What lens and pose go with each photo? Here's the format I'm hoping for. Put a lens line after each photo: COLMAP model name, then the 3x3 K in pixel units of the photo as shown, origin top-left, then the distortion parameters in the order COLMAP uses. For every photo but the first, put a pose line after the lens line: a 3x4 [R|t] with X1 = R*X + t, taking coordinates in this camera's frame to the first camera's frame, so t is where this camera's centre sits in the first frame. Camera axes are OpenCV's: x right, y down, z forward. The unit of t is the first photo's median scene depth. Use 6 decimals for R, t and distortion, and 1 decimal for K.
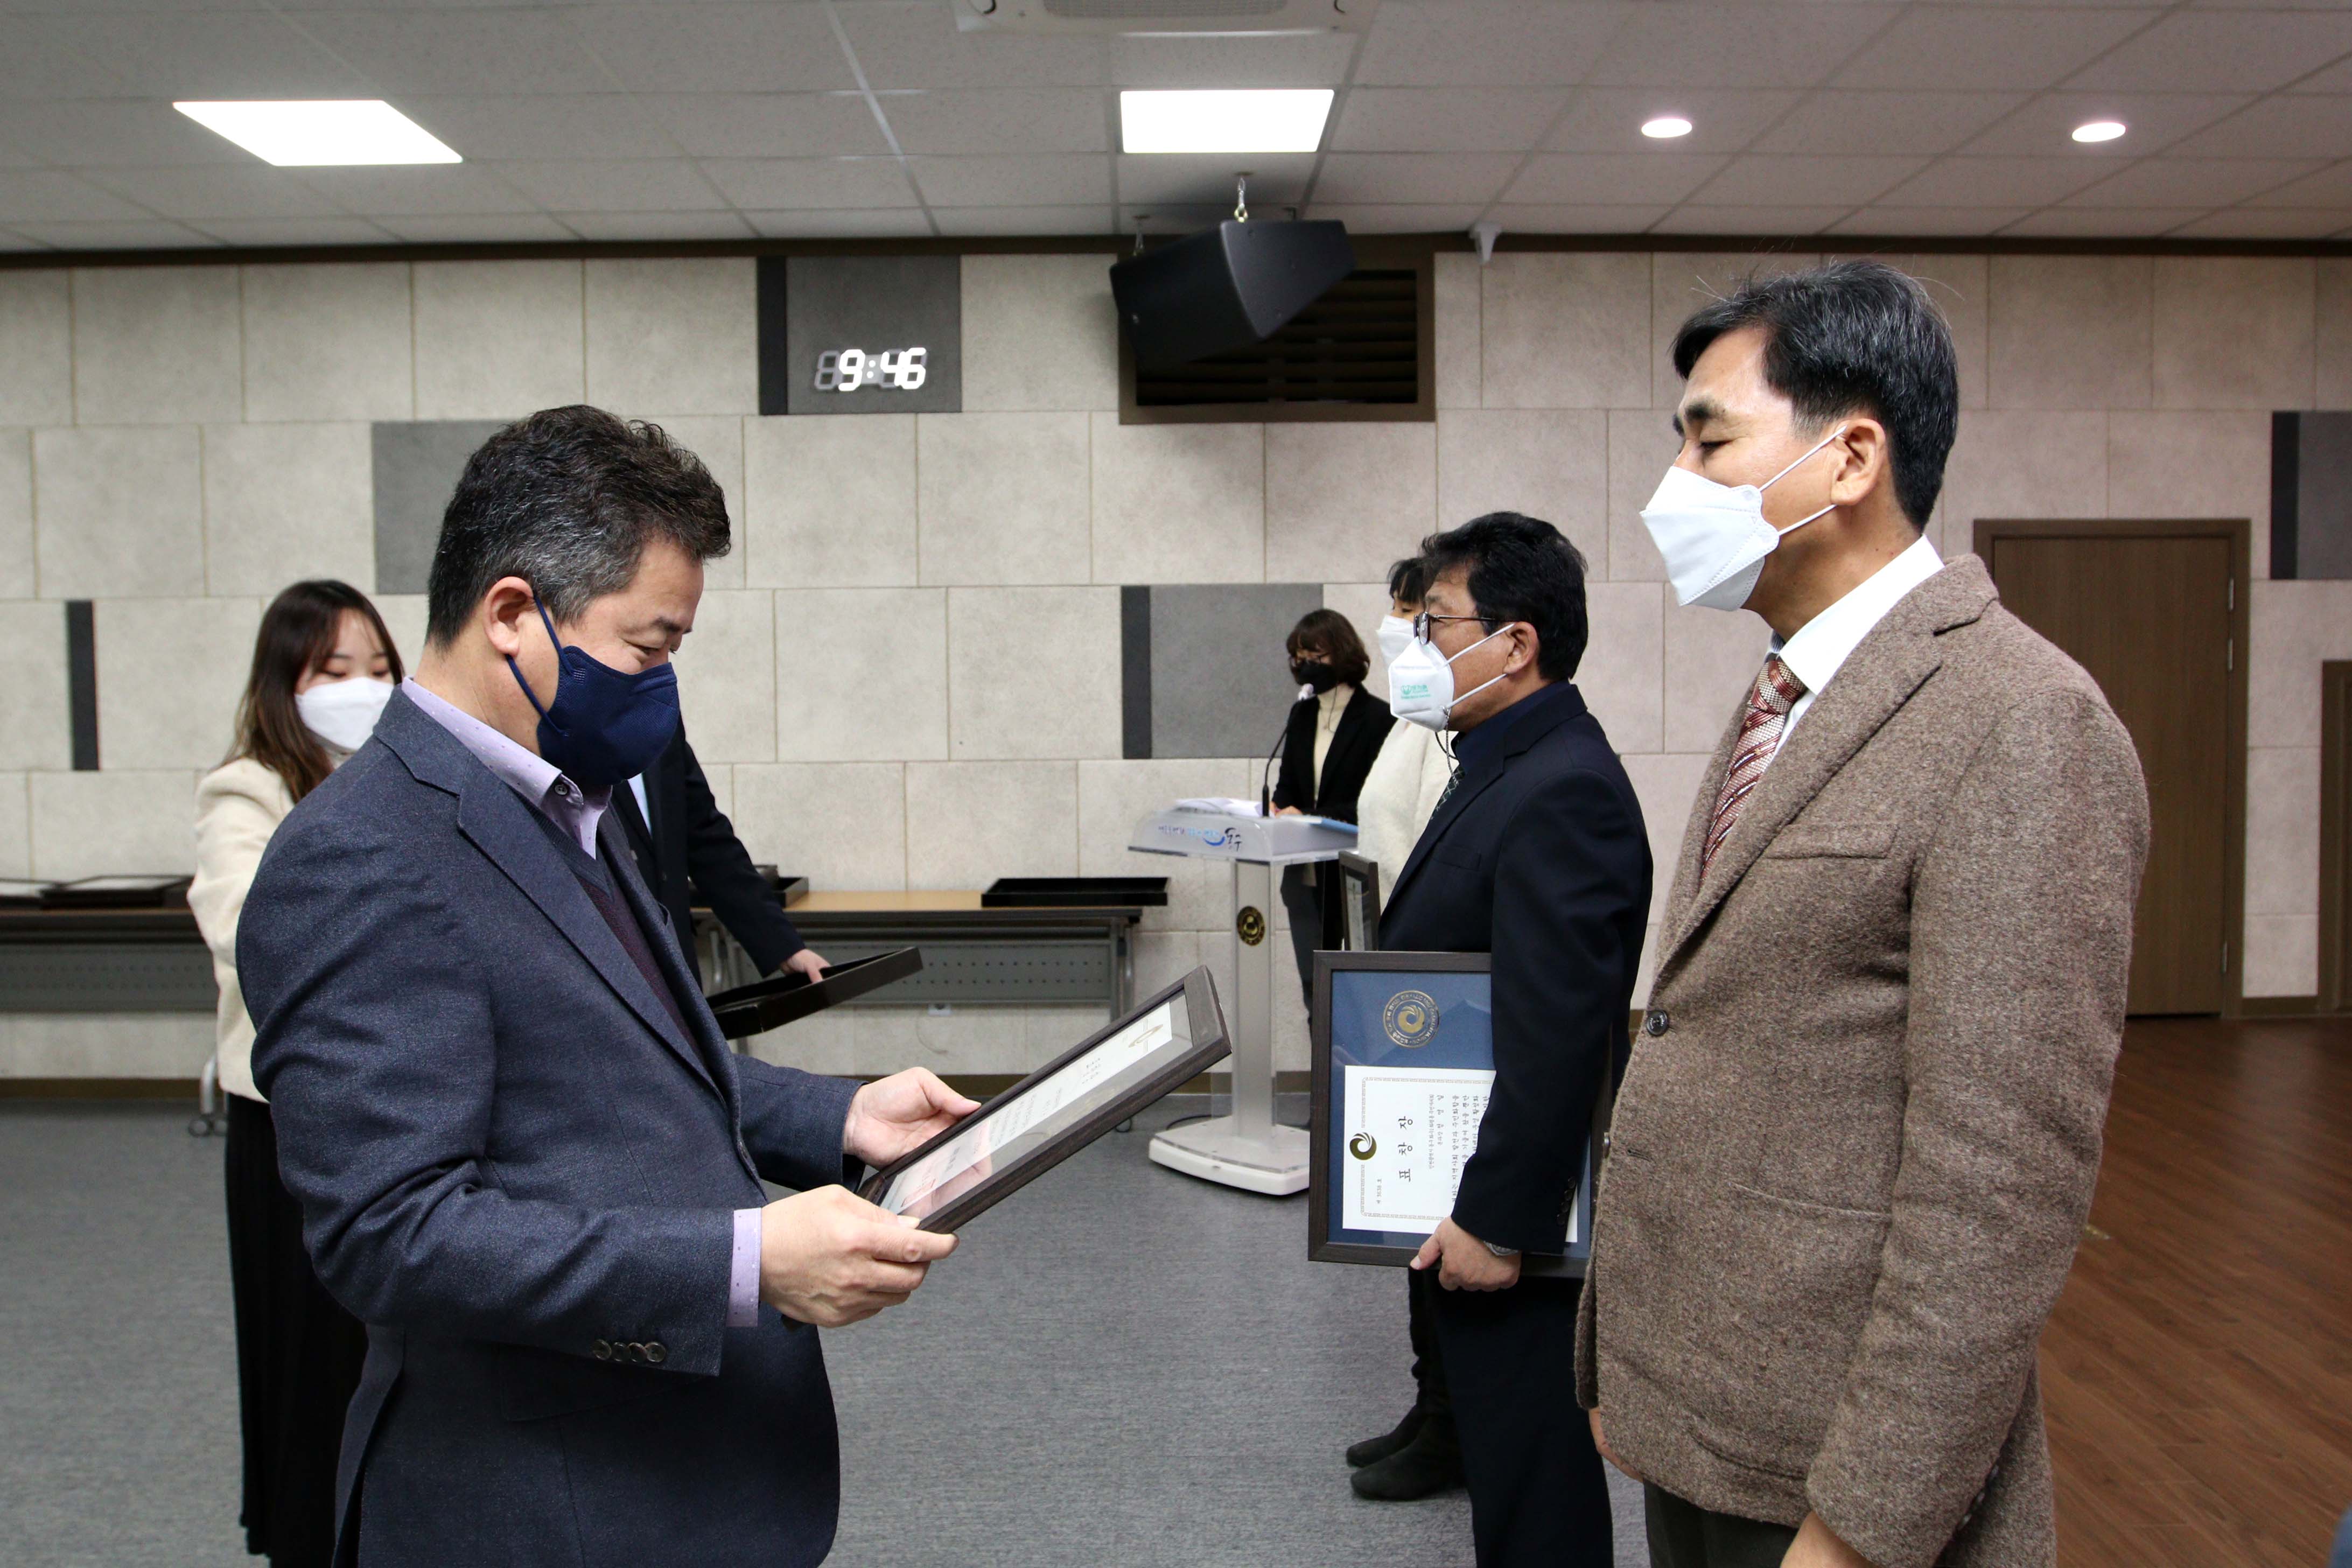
lens RADIAL K [[1754.8, 0, 1175.5], [0, 1754.8, 743.6], [0, 0, 1]] dist [-0.072968, 0.044416]
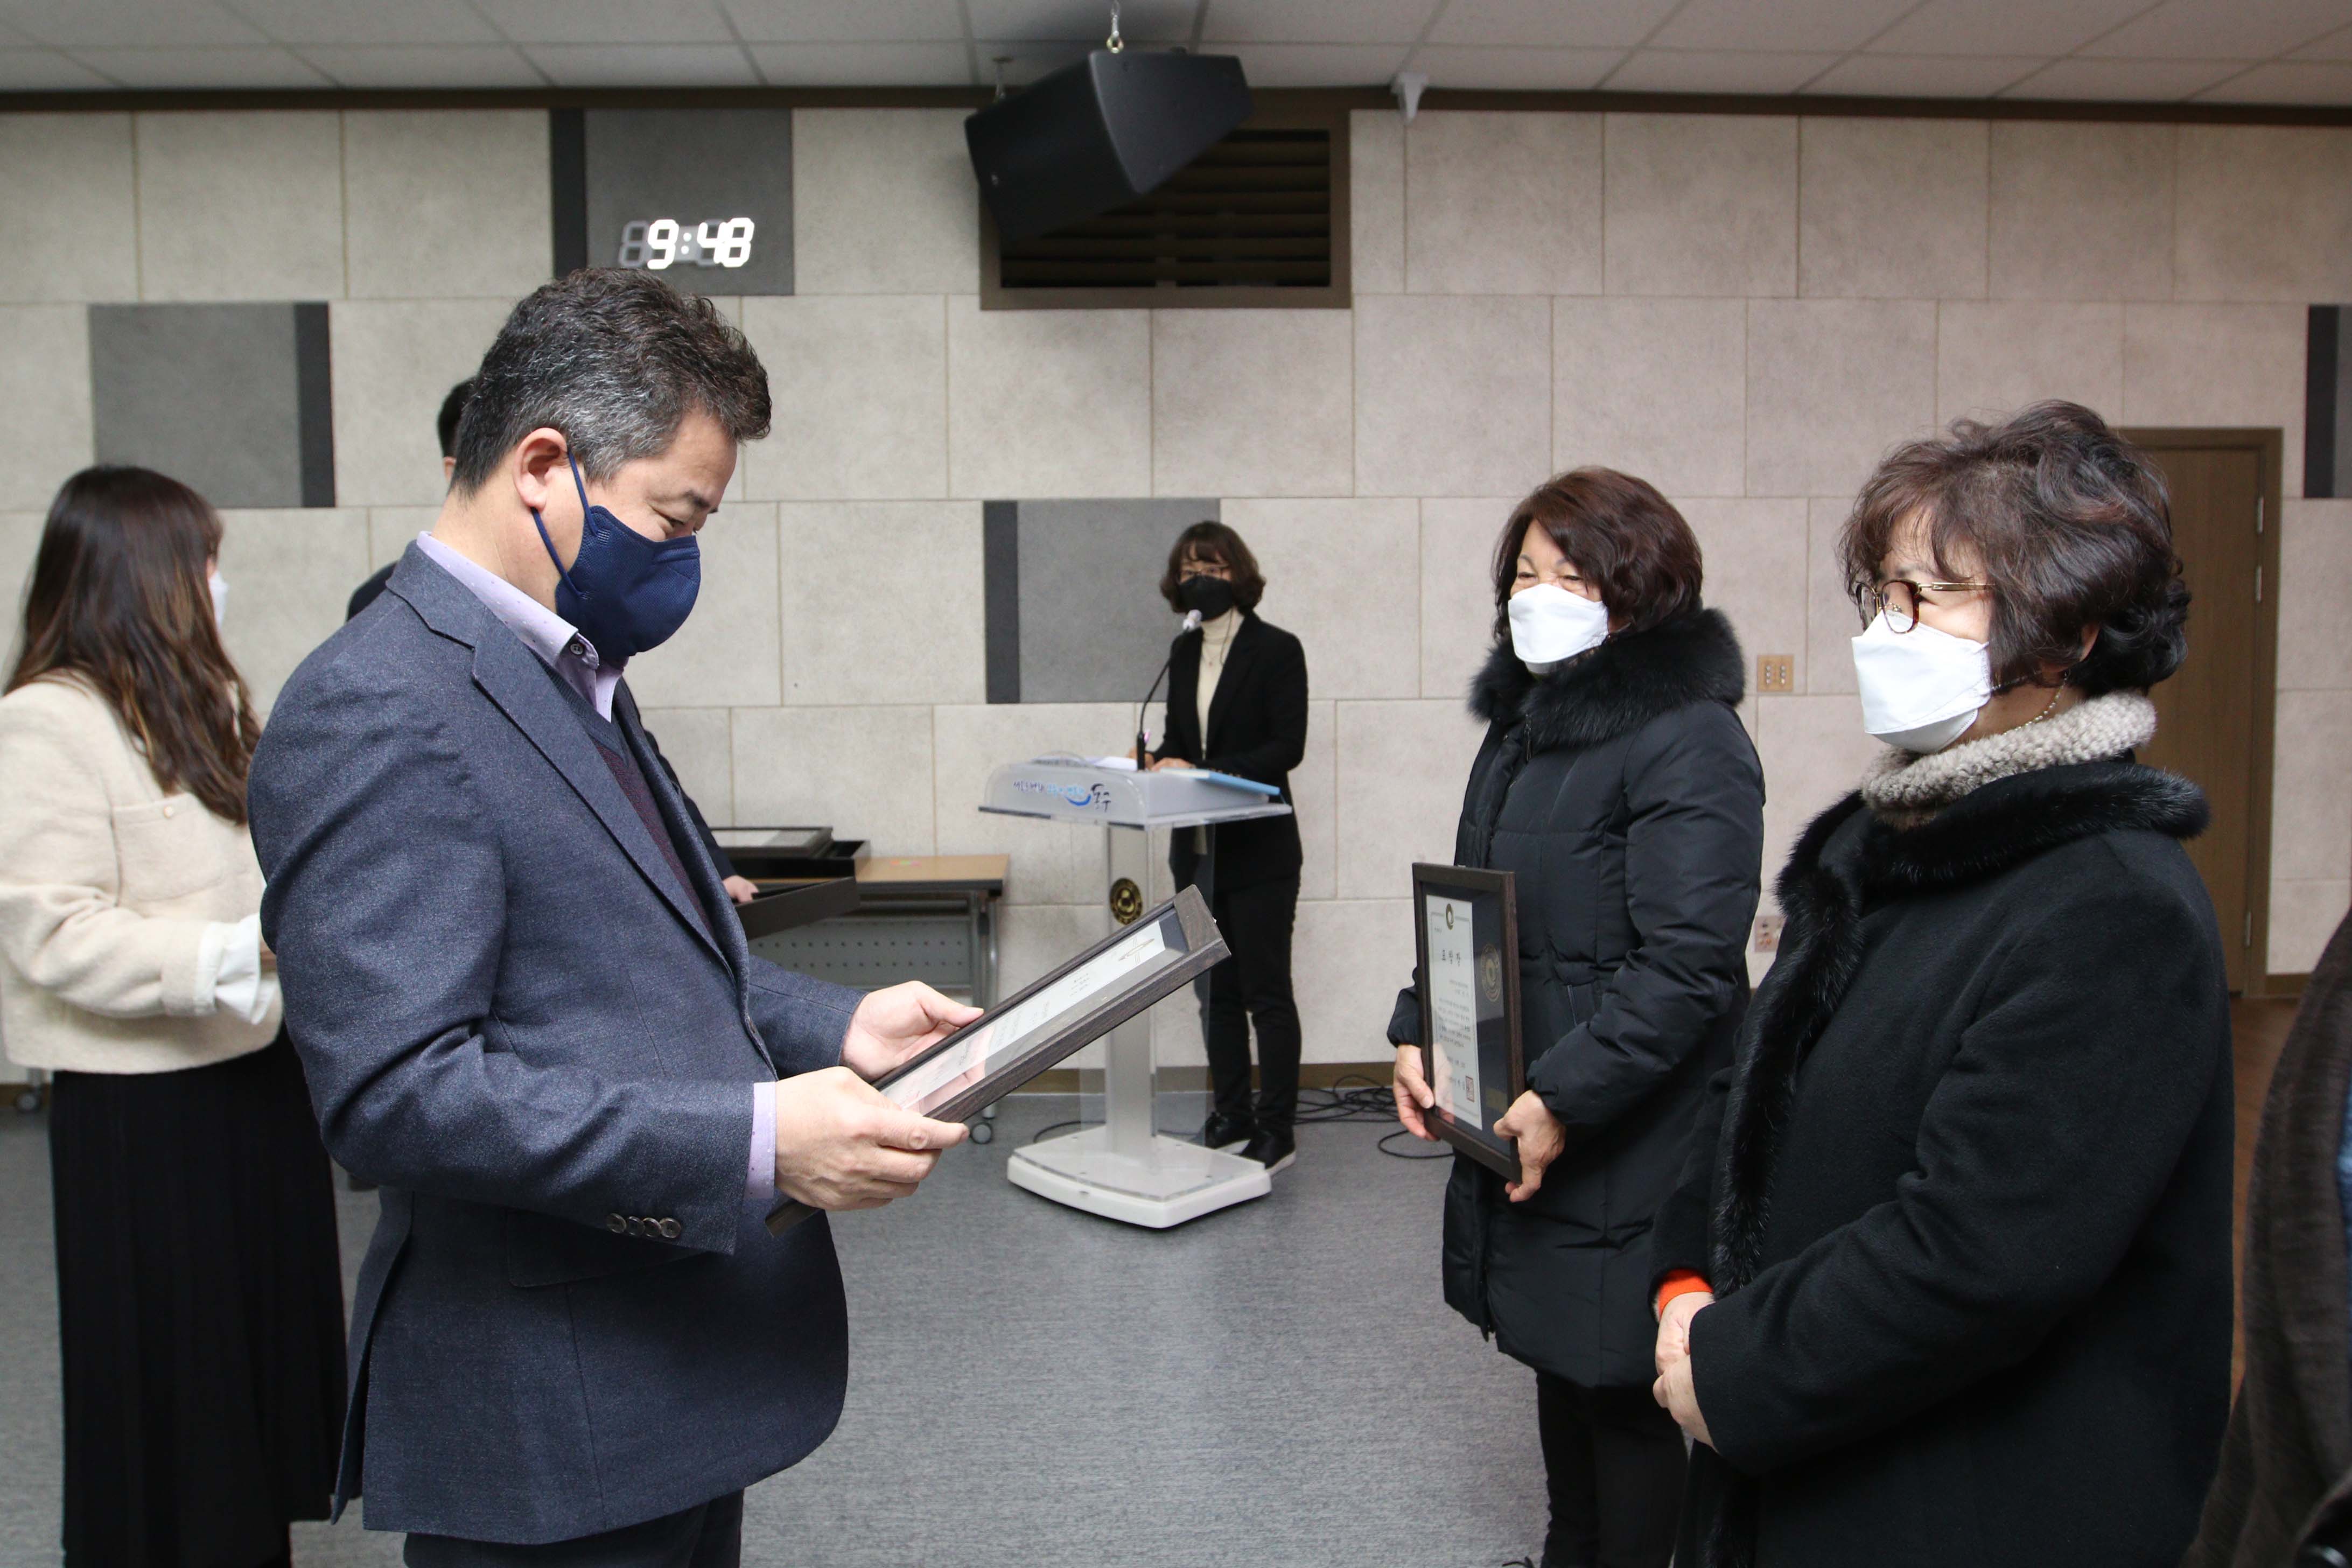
lens RADIAL K [[1738.3, 0, 1168.6], [0, 1738.3, 739.9], [0, 0, 1]] dist [-0.074388, 0.048496]
pose [[0.999444, -0.002291, 0.033269, 0.030911], [0.001535, 0.999740, 0.022730, 0.007363], [-0.033313, -0.022666, 0.999188, 0.154474]]
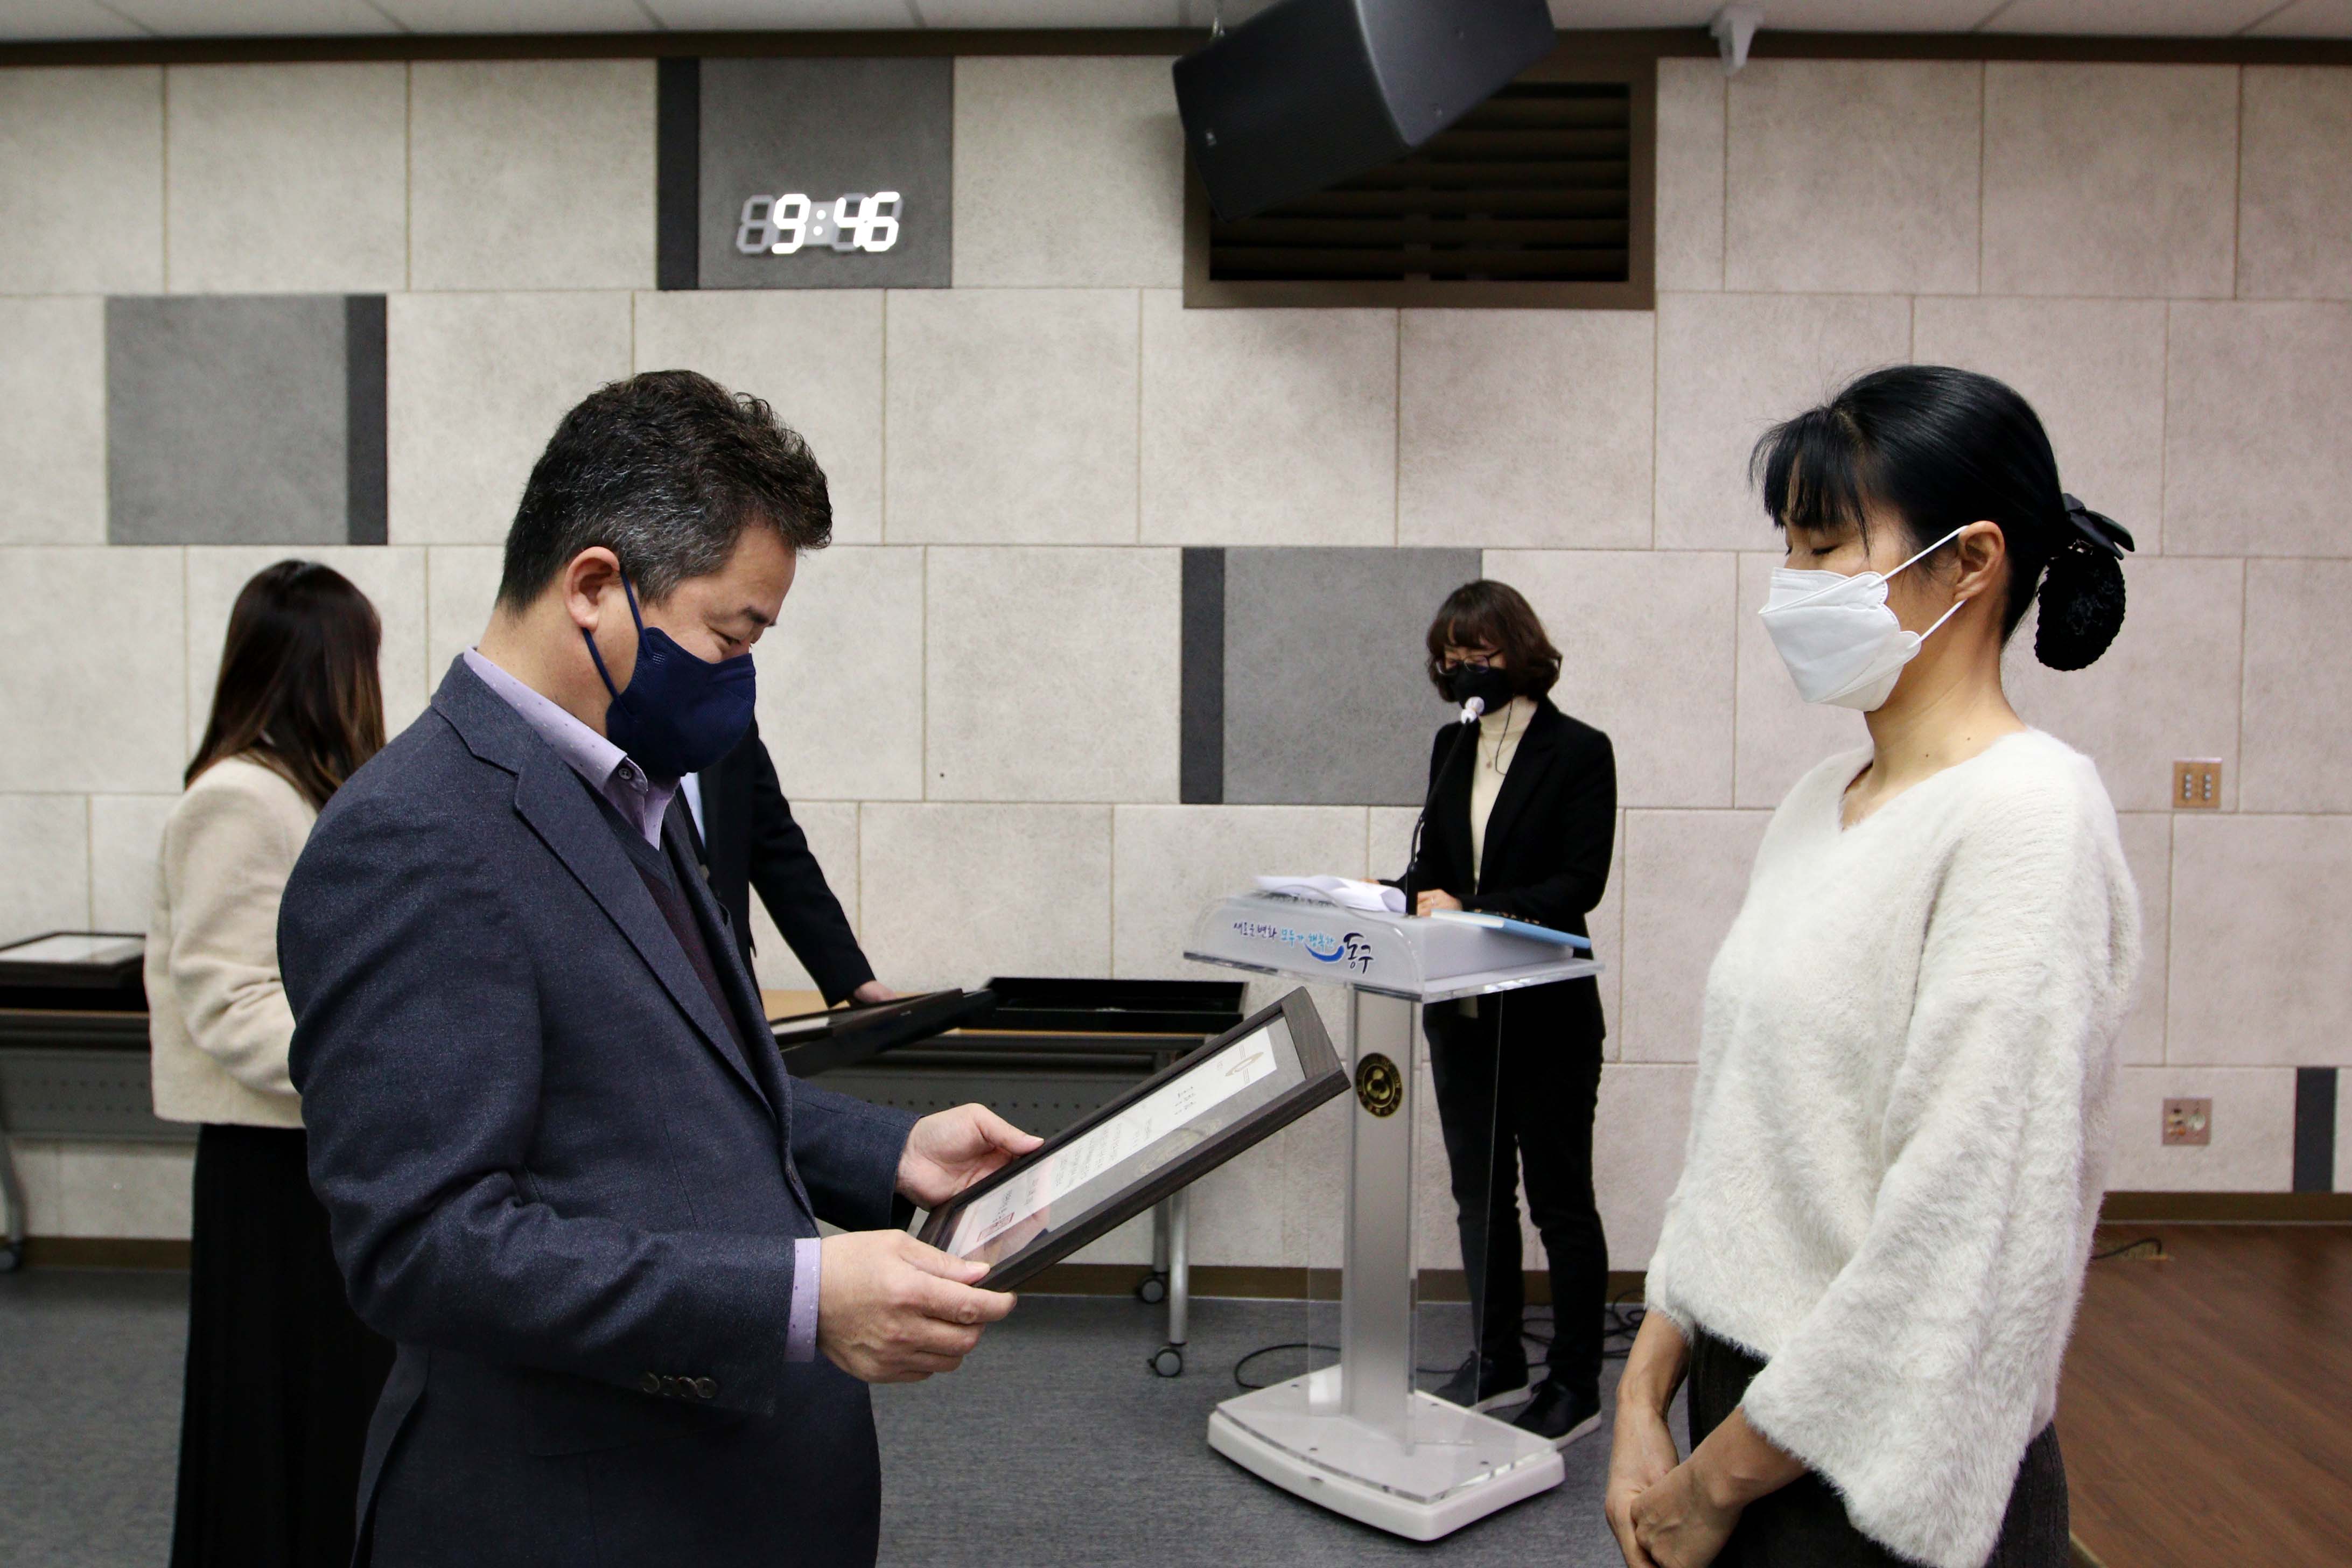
lens RADIAL K [[1859.1, 0, 1185.0], [0, 1859.1, 740.0], [0, 0, 1]] dist [-0.079787, 0.056269]
pose [[0.998975, 0.018658, -0.041252, 0.001046], [-0.018715, 0.999824, -0.001008, -0.015248], [0.041226, 0.001779, 0.999148, 0.289333]]
